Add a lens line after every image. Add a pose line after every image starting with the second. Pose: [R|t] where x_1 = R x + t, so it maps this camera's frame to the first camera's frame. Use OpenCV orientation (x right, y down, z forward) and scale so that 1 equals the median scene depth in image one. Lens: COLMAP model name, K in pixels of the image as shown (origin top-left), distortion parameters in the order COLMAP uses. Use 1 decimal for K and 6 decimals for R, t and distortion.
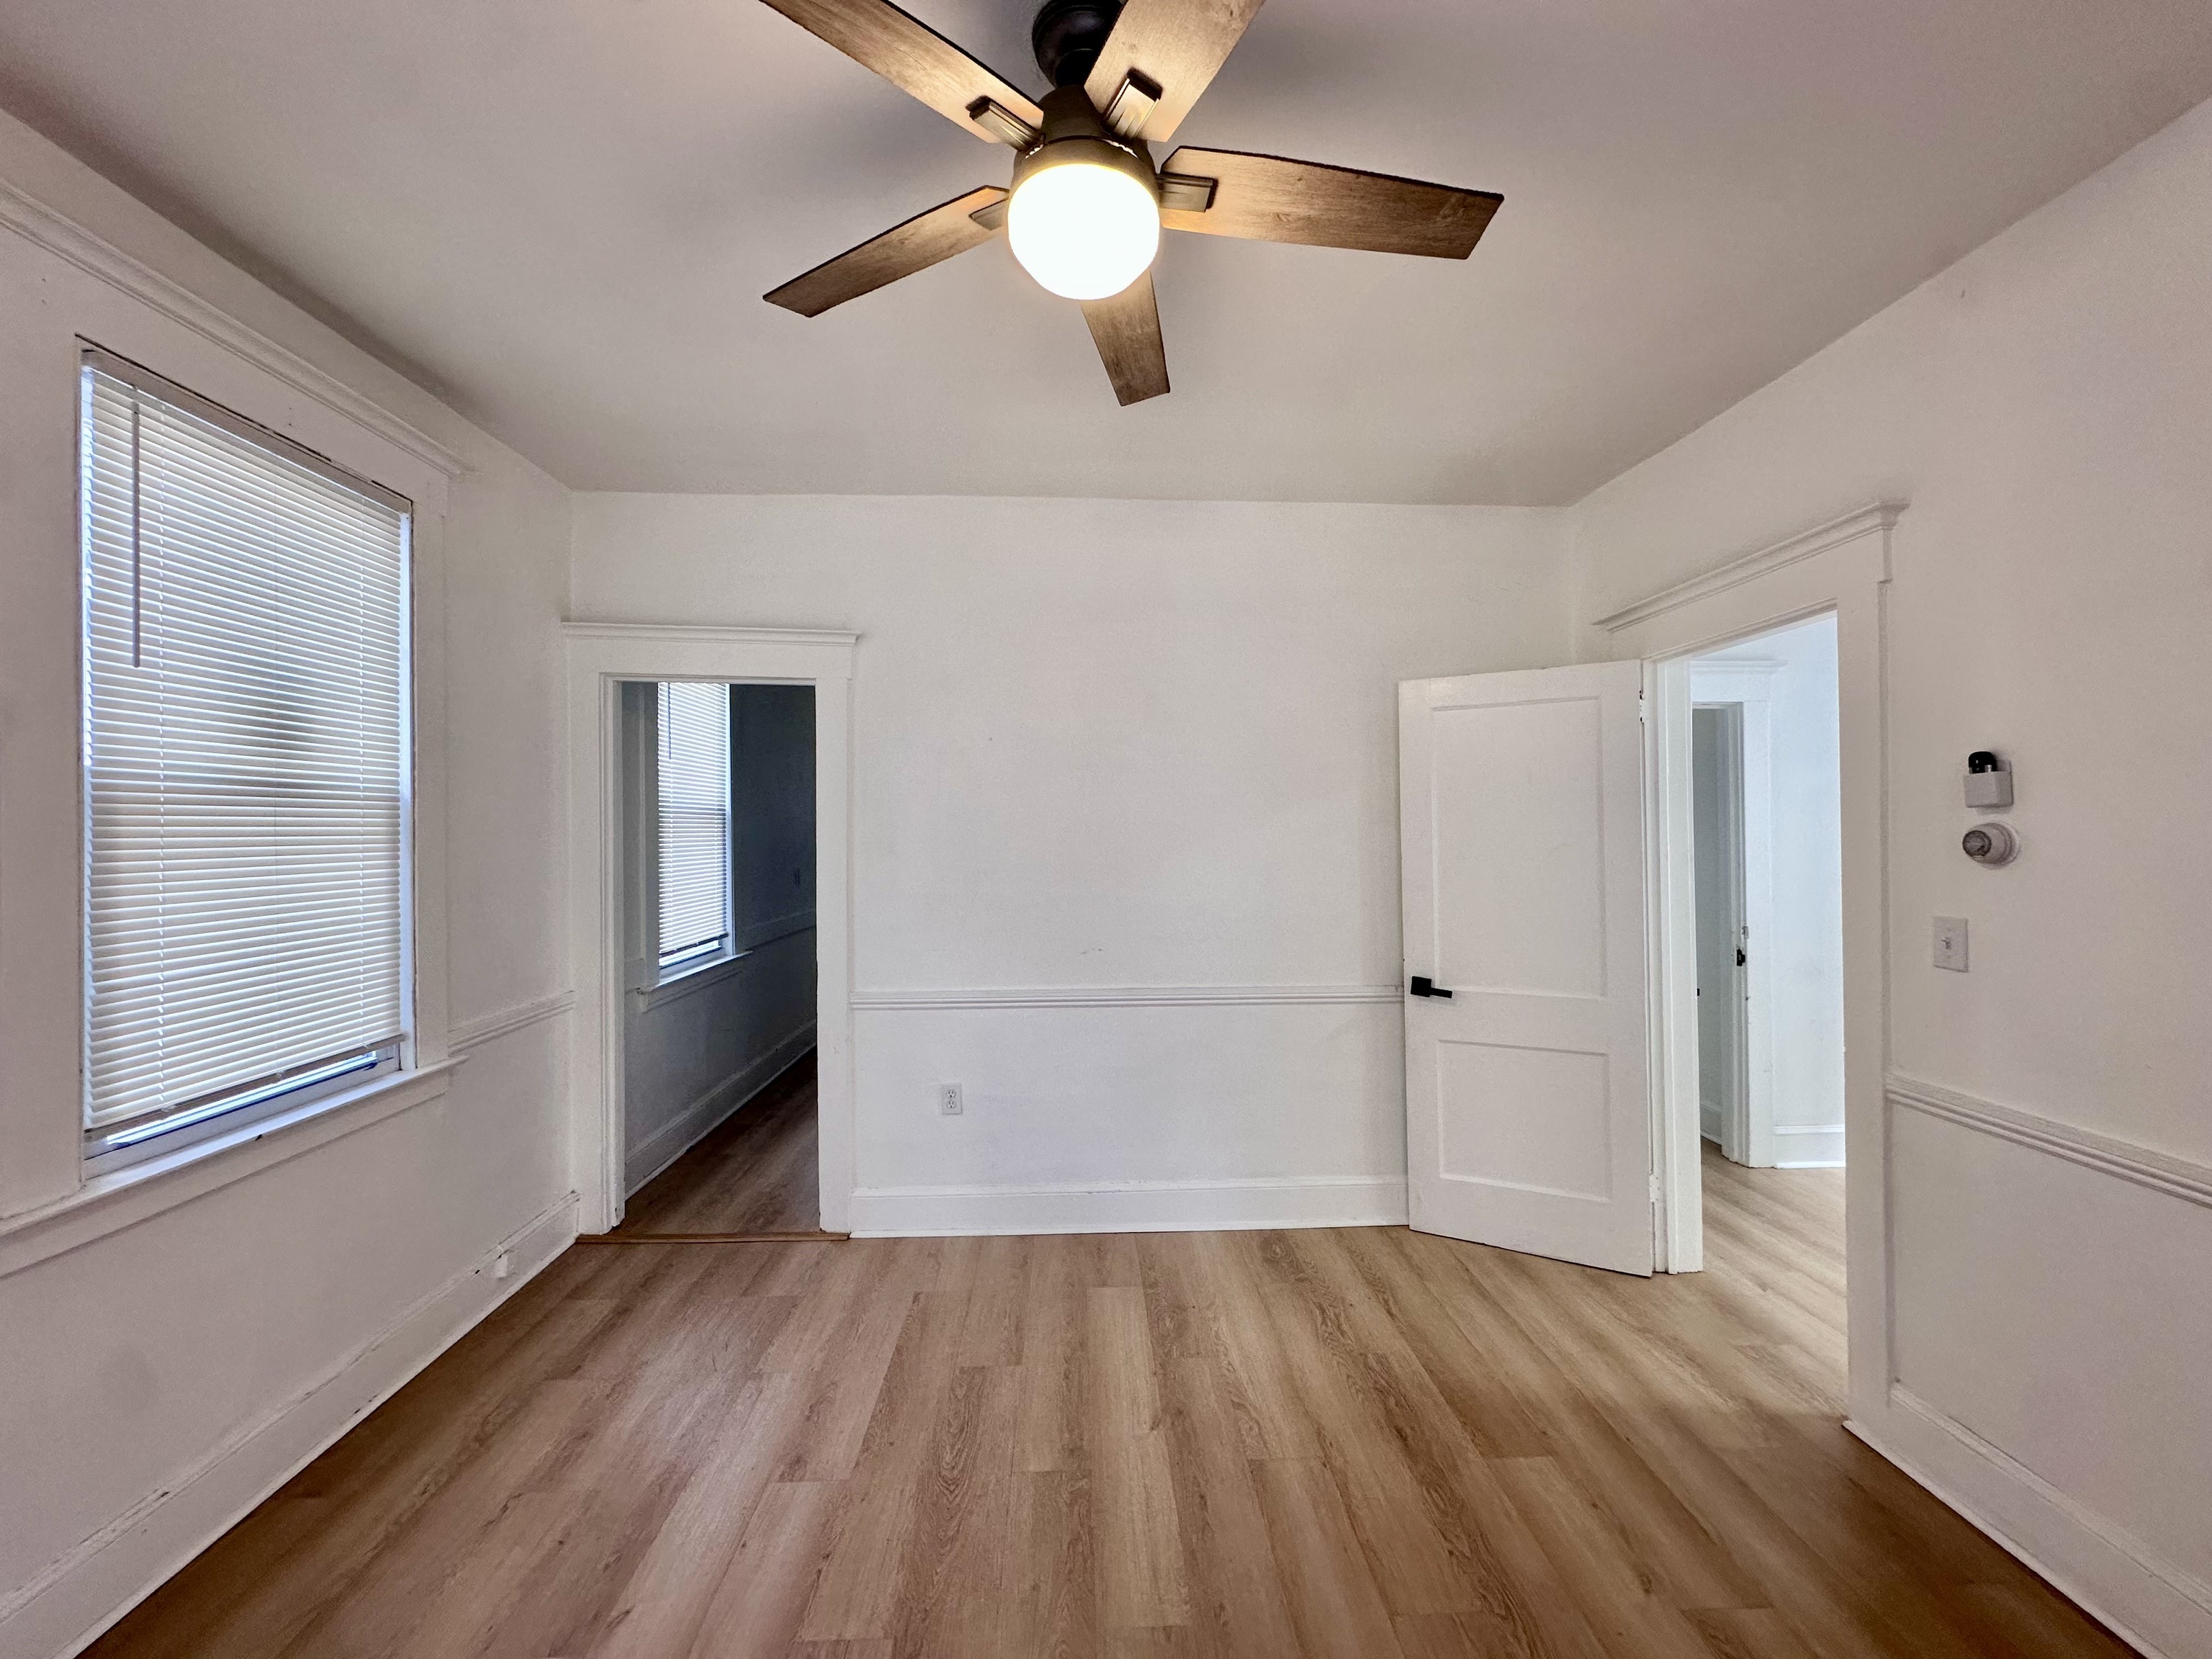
lens RADIAL K [[874.8, 0, 1108.2], [0, 874.8, 824.3], [0, 0, 1]] dist [-0.002613, -0.000026]
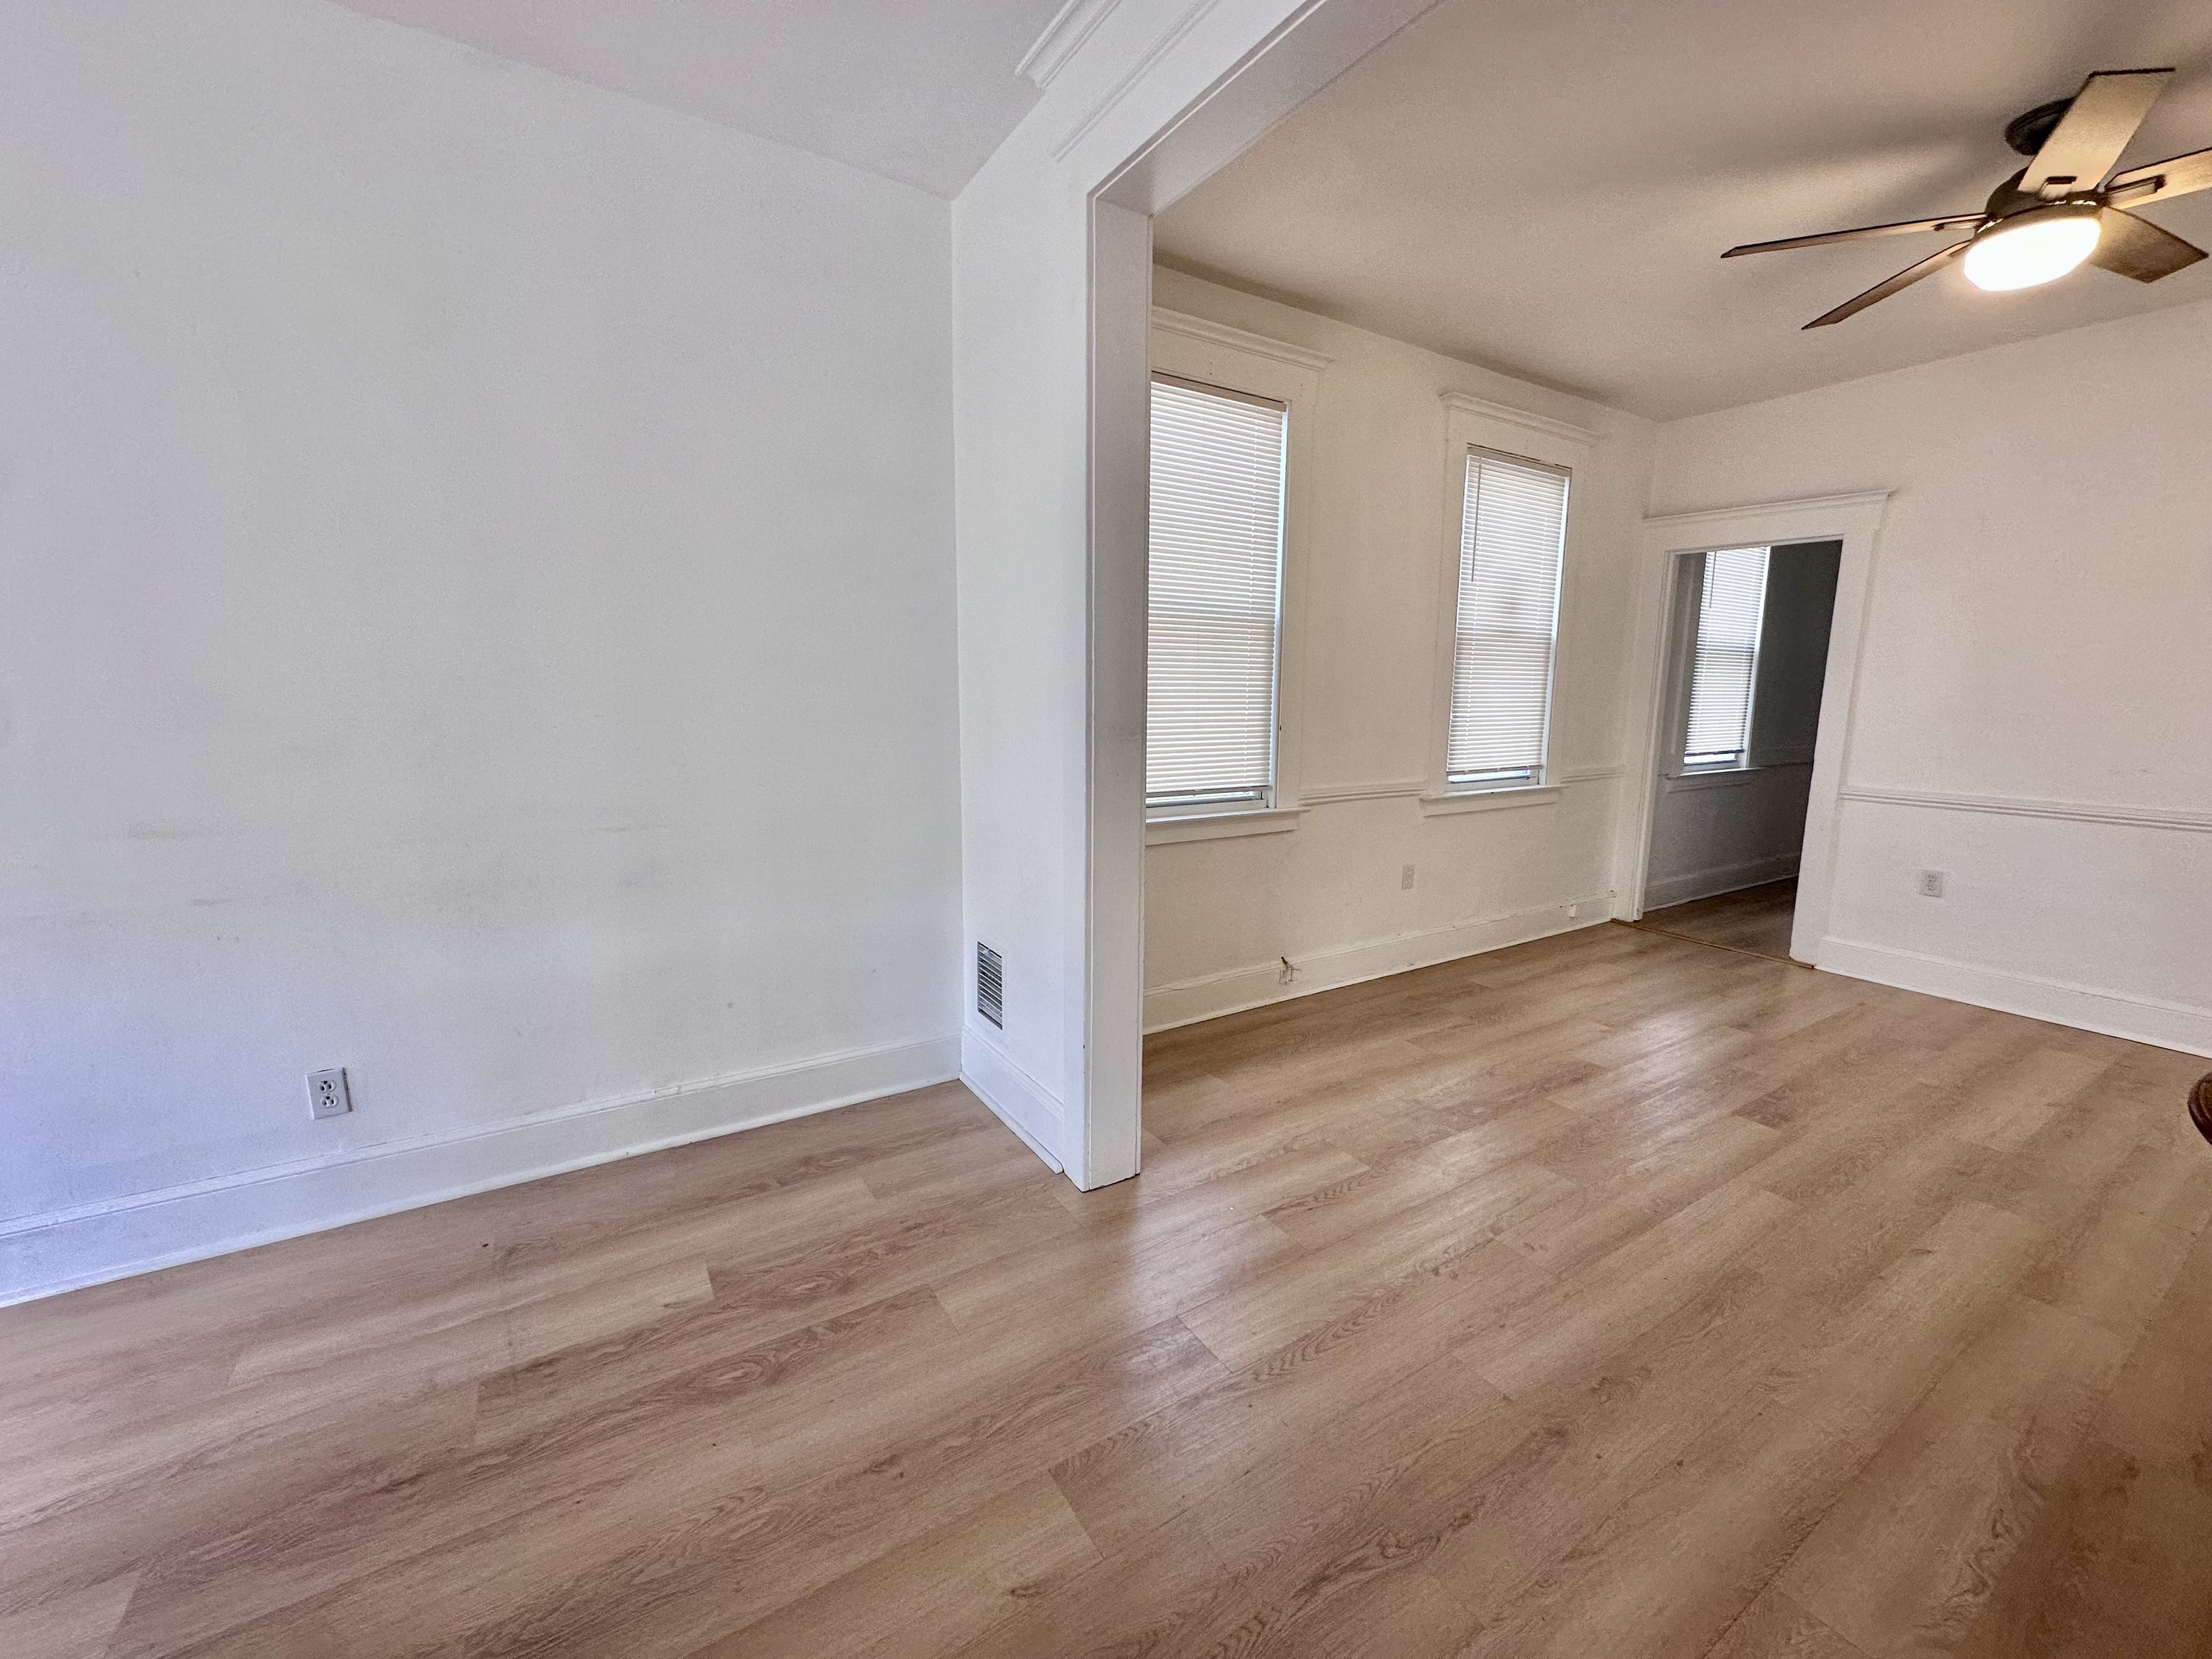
lens RADIAL K [[874.8, 0, 1108.2], [0, 874.8, 824.3], [0, 0, 1]] dist [-0.002613, -0.000026]
pose [[0.494941, 0.144027, -0.856907, 0.325029], [-0.005938, 0.986705, 0.162414, 0.055372], [0.868906, -0.075297, 0.489216, -0.659896]]
